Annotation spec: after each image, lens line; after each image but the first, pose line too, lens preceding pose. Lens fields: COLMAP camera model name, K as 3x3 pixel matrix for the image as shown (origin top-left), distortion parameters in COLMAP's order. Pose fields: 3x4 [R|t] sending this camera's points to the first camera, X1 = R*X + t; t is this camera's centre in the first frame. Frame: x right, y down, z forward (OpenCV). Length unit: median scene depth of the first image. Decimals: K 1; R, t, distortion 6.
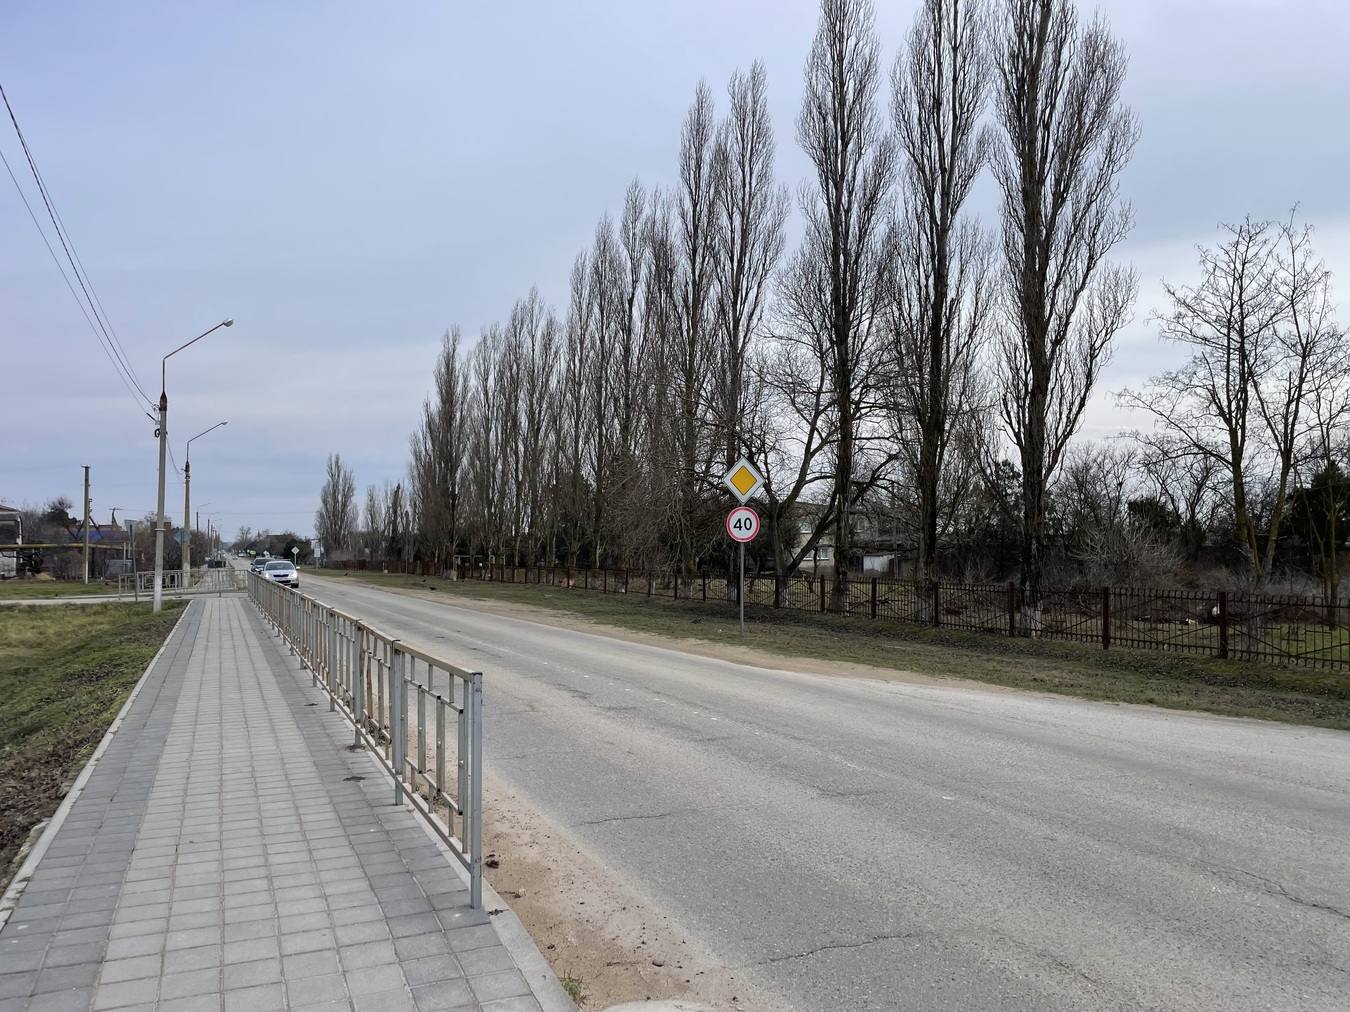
lens RADIAL K [[1028.9, 0, 687.9], [0, 1028.9, 547.3], [0, 0, 1]] dist [0.008960, -0.000843]
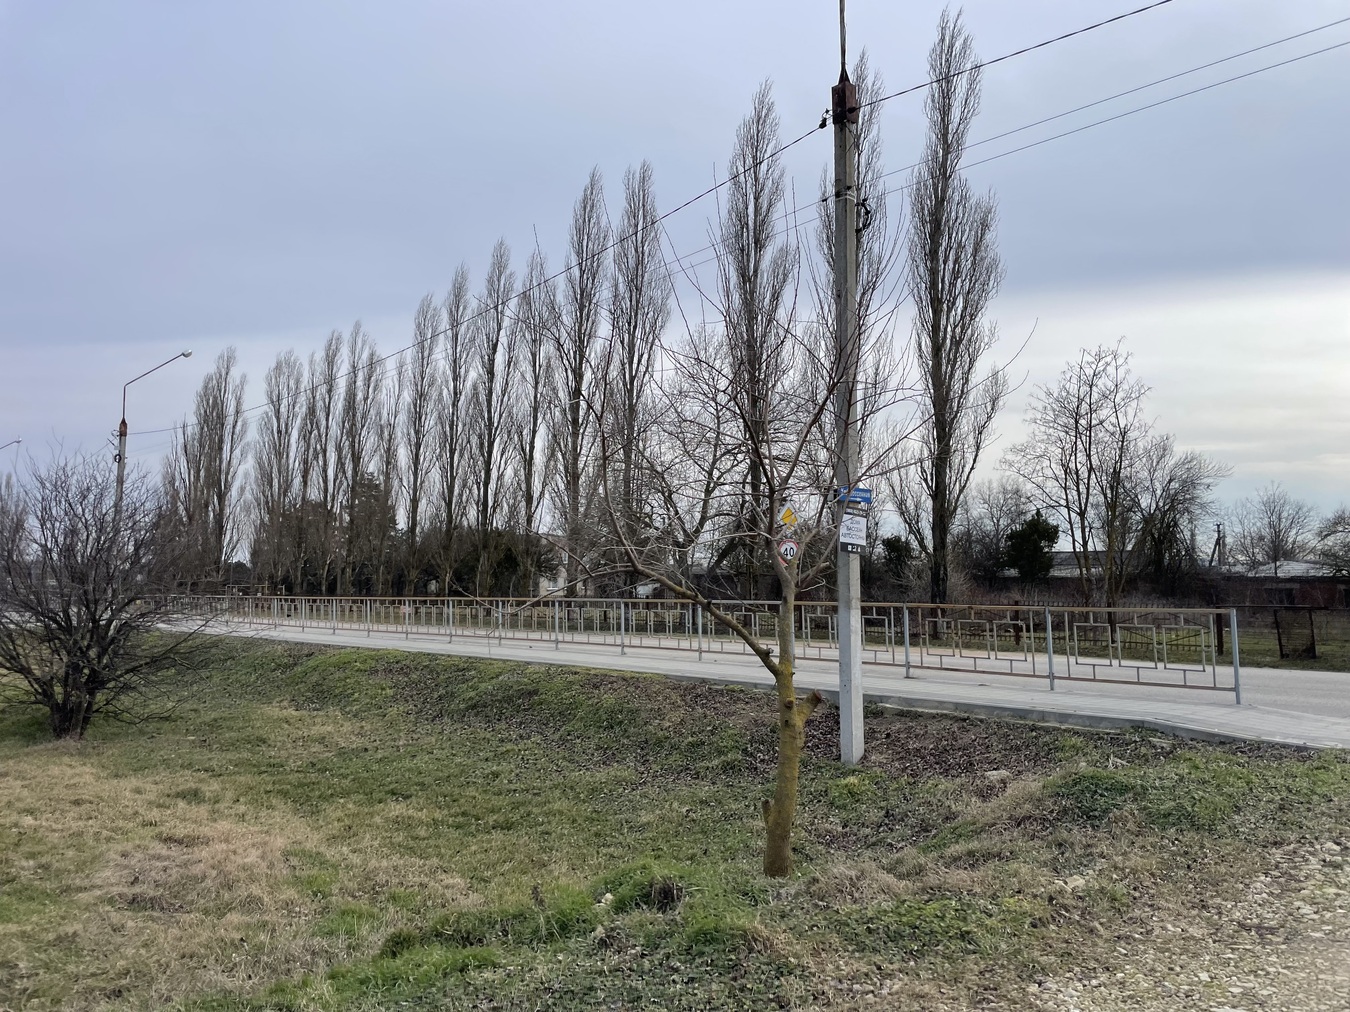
lens RADIAL K [[1028.9, 0, 672.1], [0, 1028.9, 501.3], [0, 0, 1]] dist [0.008960, -0.000843]
pose [[0.954927, 0.025204, 0.295769, -0.287323], [-0.003209, 0.997207, -0.074617, 0.004639], [-0.296824, 0.070304, 0.952341, -0.117116]]
